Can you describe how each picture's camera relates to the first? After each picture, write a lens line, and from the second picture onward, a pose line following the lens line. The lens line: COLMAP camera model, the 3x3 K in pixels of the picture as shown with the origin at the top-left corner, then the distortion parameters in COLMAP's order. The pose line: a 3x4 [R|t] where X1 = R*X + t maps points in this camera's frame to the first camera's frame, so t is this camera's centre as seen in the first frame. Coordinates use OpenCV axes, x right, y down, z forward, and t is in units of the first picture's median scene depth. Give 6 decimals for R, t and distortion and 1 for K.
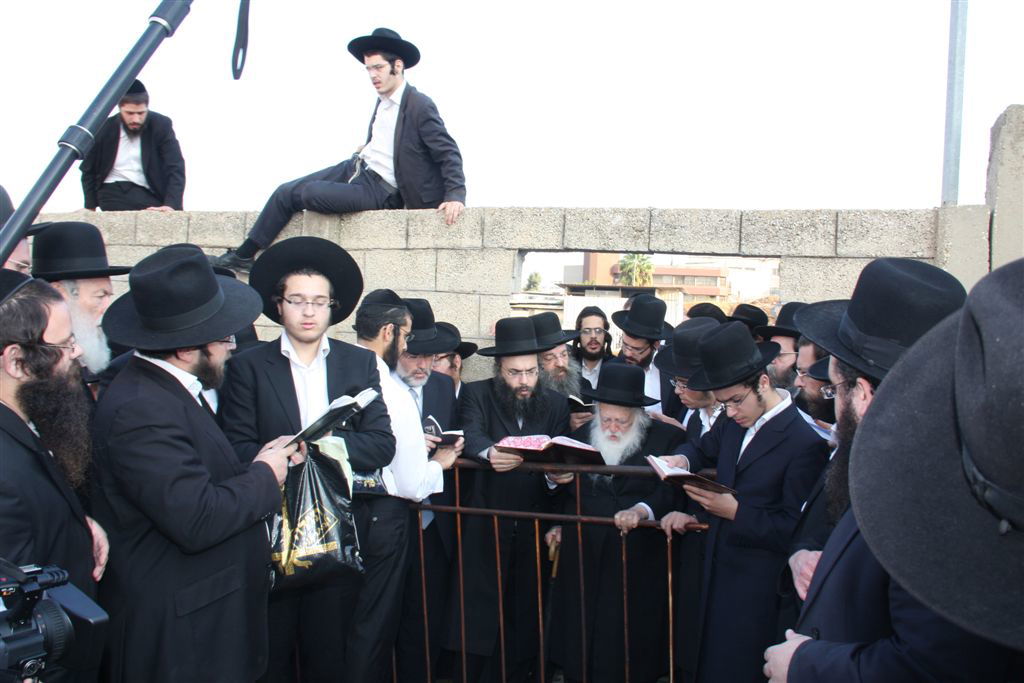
lens RADIAL K [[857.7, 0, 514.7], [0, 857.7, 342.6], [0, 0, 1]] dist [-0.183176, 0.143521]
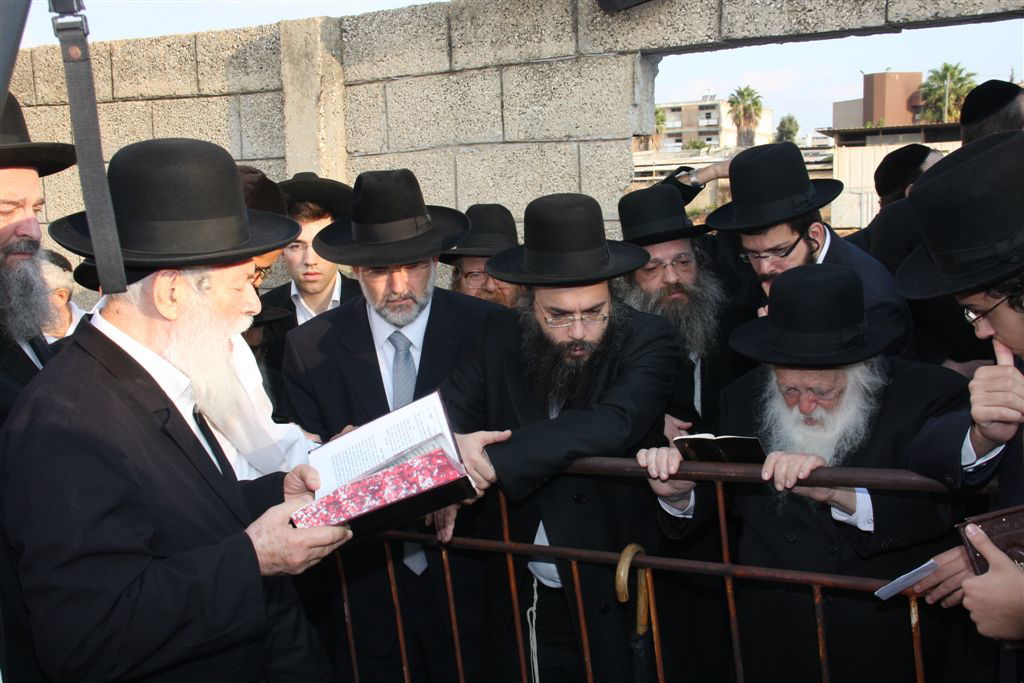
lens RADIAL K [[1213.9, 0, 513.2], [0, 1213.9, 346.1], [0, 0, 1]] dist [-0.033693, 0.383458]
pose [[0.976228, -0.047186, -0.211548, 0.083530], [0.066650, 0.994077, 0.085838, 0.006124], [0.206245, -0.097897, 0.973591, 0.222310]]
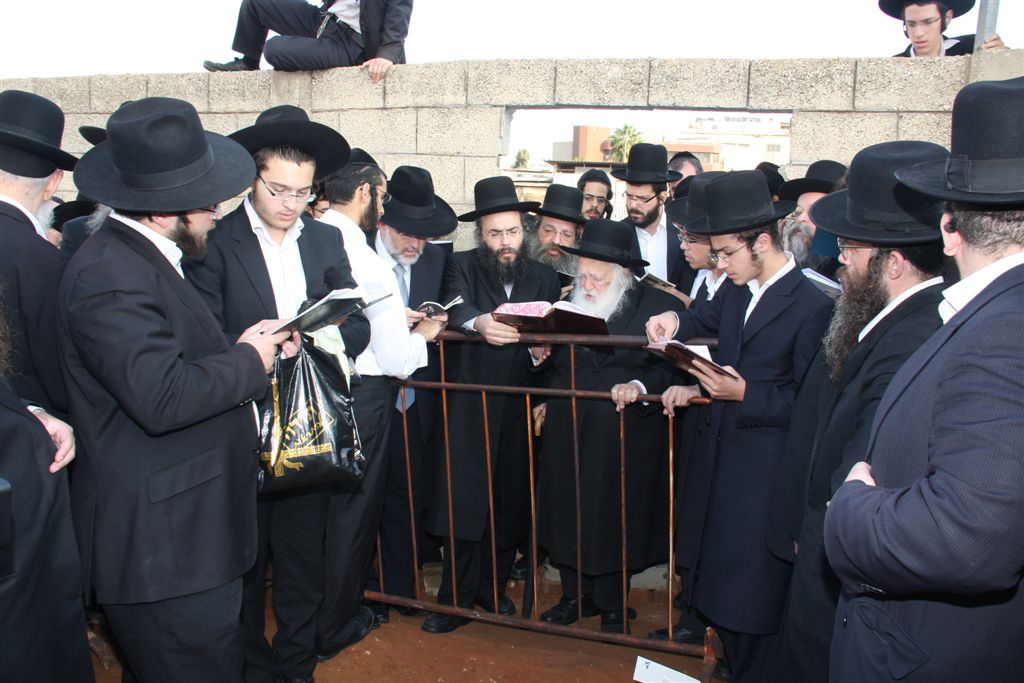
lens RADIAL K [[862.7, 0, 512.0], [0, 862.7, 341.5], [0, 0, 1]] dist [-0.173776, 0.130086]
pose [[0.999897, -0.011644, 0.008340, 0.000651], [0.010392, 0.990518, 0.136987, 0.016949], [-0.009856, -0.136886, 0.990538, 0.062104]]
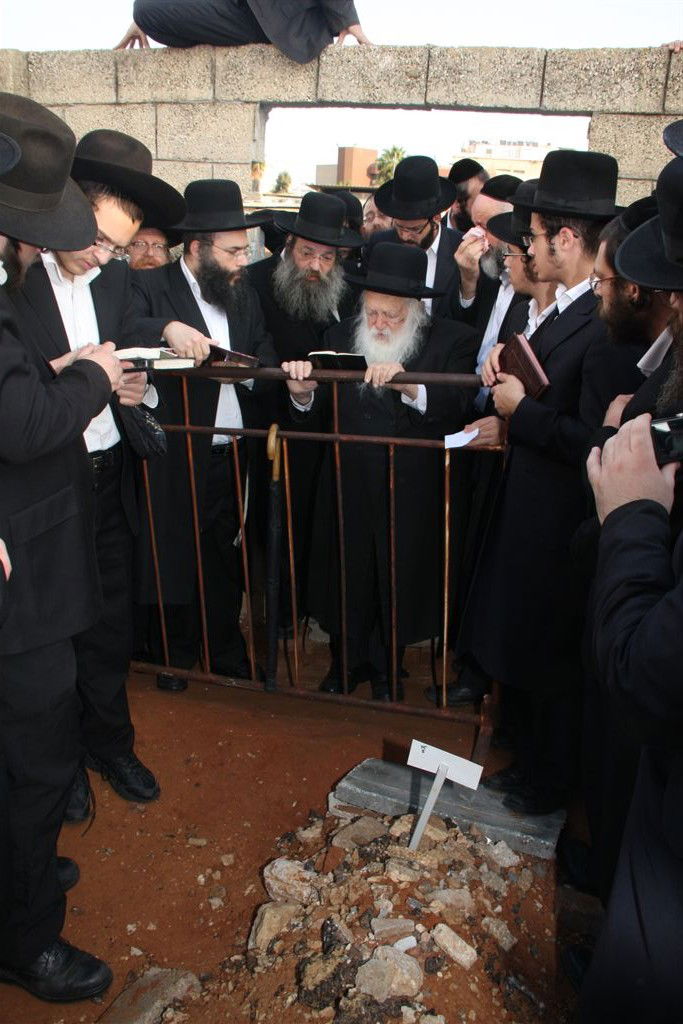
lens RADIAL K [[888.5, 0, 348.2], [0, 888.5, 526.9], [0, 0, 1]] dist [-0.190115, 0.192329]
pose [[0.995765, -0.024352, 0.088653, 0.006073], [-0.003334, 0.954083, 0.299524, 0.028358], [-0.091876, -0.298551, 0.949961, 0.133929]]
